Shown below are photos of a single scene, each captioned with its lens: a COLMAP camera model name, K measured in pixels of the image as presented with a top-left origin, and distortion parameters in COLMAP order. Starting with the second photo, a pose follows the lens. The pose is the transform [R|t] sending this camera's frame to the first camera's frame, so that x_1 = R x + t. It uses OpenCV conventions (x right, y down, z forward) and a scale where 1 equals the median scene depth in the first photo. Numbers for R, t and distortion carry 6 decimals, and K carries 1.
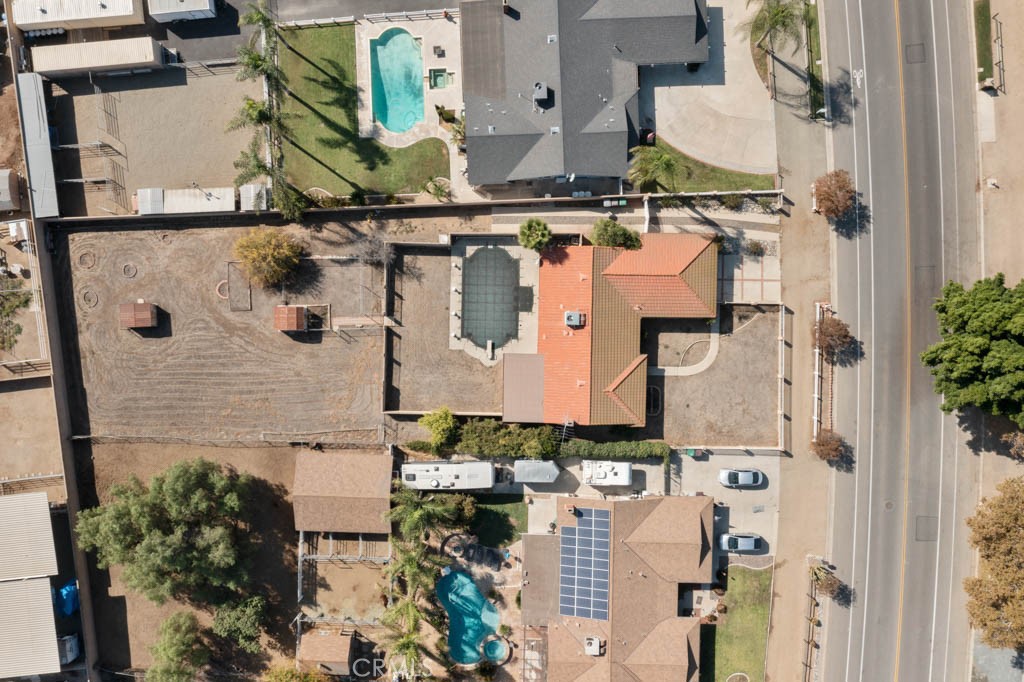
lens RADIAL K [[820.2, 0, 516.4], [0, 820.2, 335.5], [0, 0, 1]] dist [-0.010855, 0.021432]
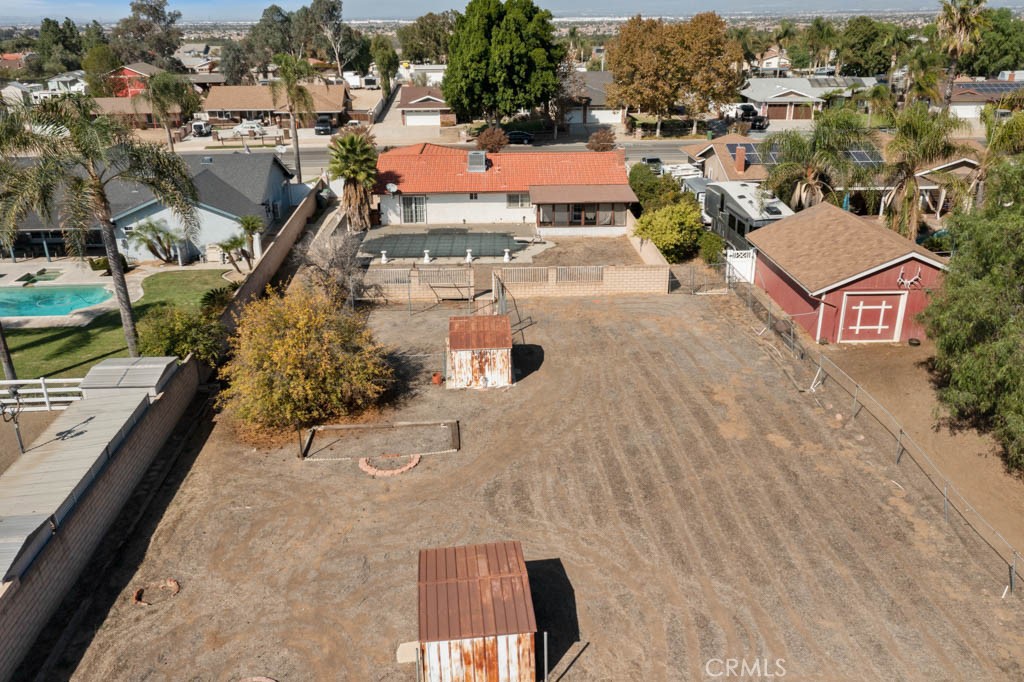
lens RADIAL K [[820.2, 0, 514.6], [0, 820.2, 347.2], [0, 0, 1]] dist [-0.010855, 0.021432]
pose [[-0.047919, -0.361833, 0.931011, -0.635038], [0.998694, -0.033915, 0.038222, -0.019721], [0.017745, 0.931626, 0.362985, 0.852856]]
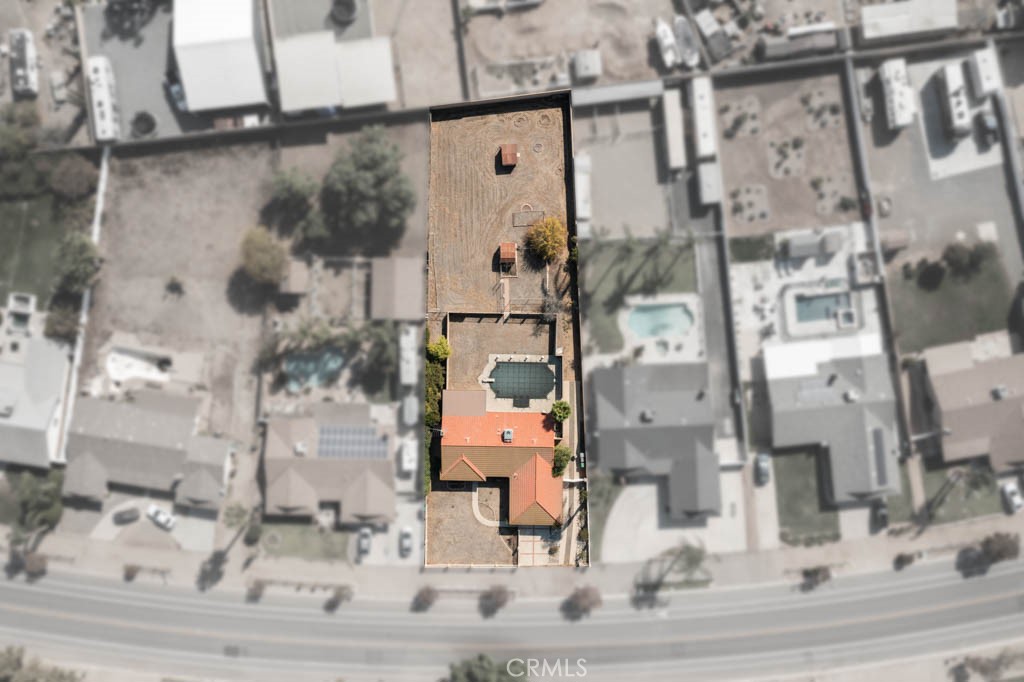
lens RADIAL K [[820.2, 0, 507.3], [0, 820.2, 334.7], [0, 0, 1]] dist [-0.010855, 0.021432]
pose [[0.004504, 0.999847, 0.016931, -0.145728], [-0.999988, 0.004472, 0.001927, -0.021945], [0.001851, -0.016940, 0.999855, -0.559998]]
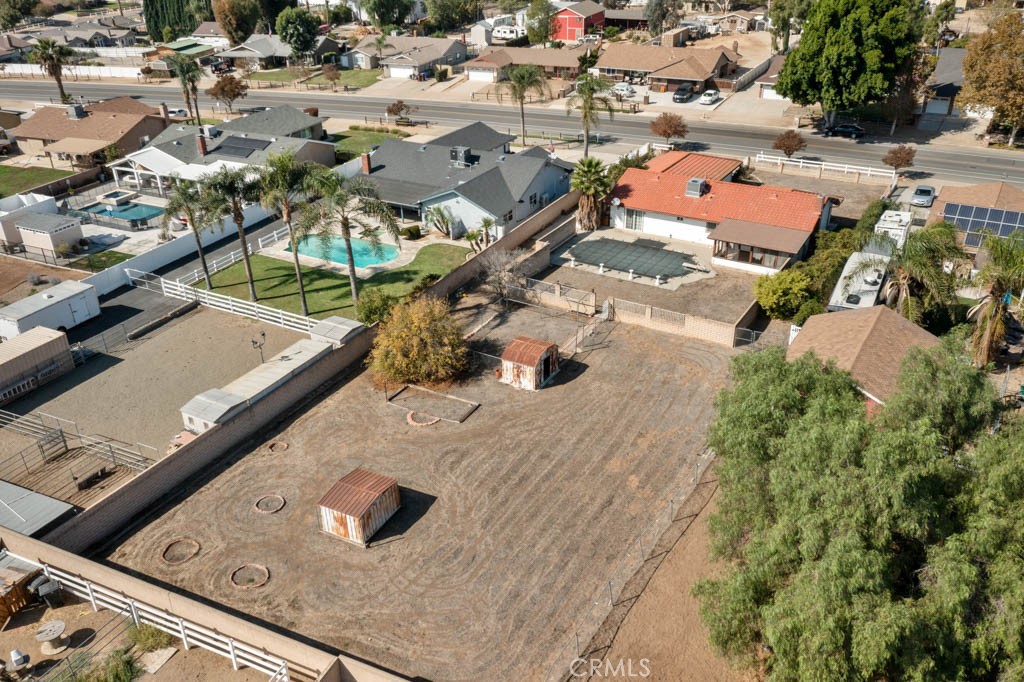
lens RADIAL K [[820.2, 0, 499.0], [0, 820.2, 353.6], [0, 0, 1]] dist [-0.010855, 0.021432]
pose [[0.519474, -0.416427, 0.746147, -0.725083], [0.854006, 0.223759, -0.469686, 0.236475], [0.028633, 0.881204, 0.471868, 0.708928]]
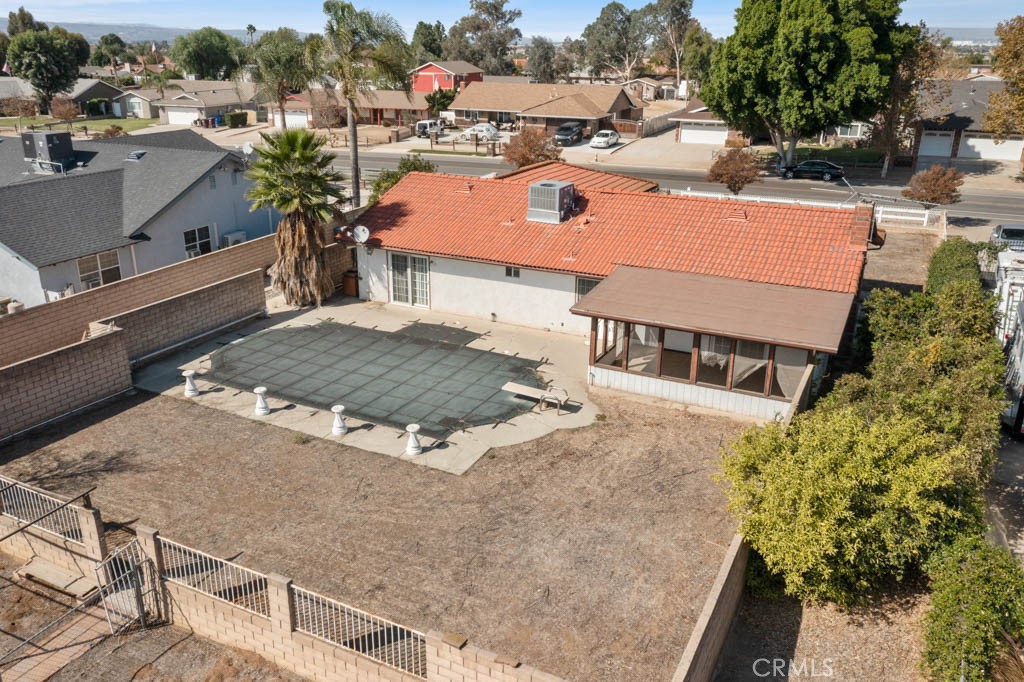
lens RADIAL K [[820.2, 0, 505.2], [0, 820.2, 343.0], [0, 0, 1]] dist [-0.010855, 0.021432]
pose [[0.435352, -0.297718, 0.849607, -0.253593], [0.900260, 0.144485, -0.410678, 0.112847], [-0.000490, 0.943657, 0.330925, 0.899402]]
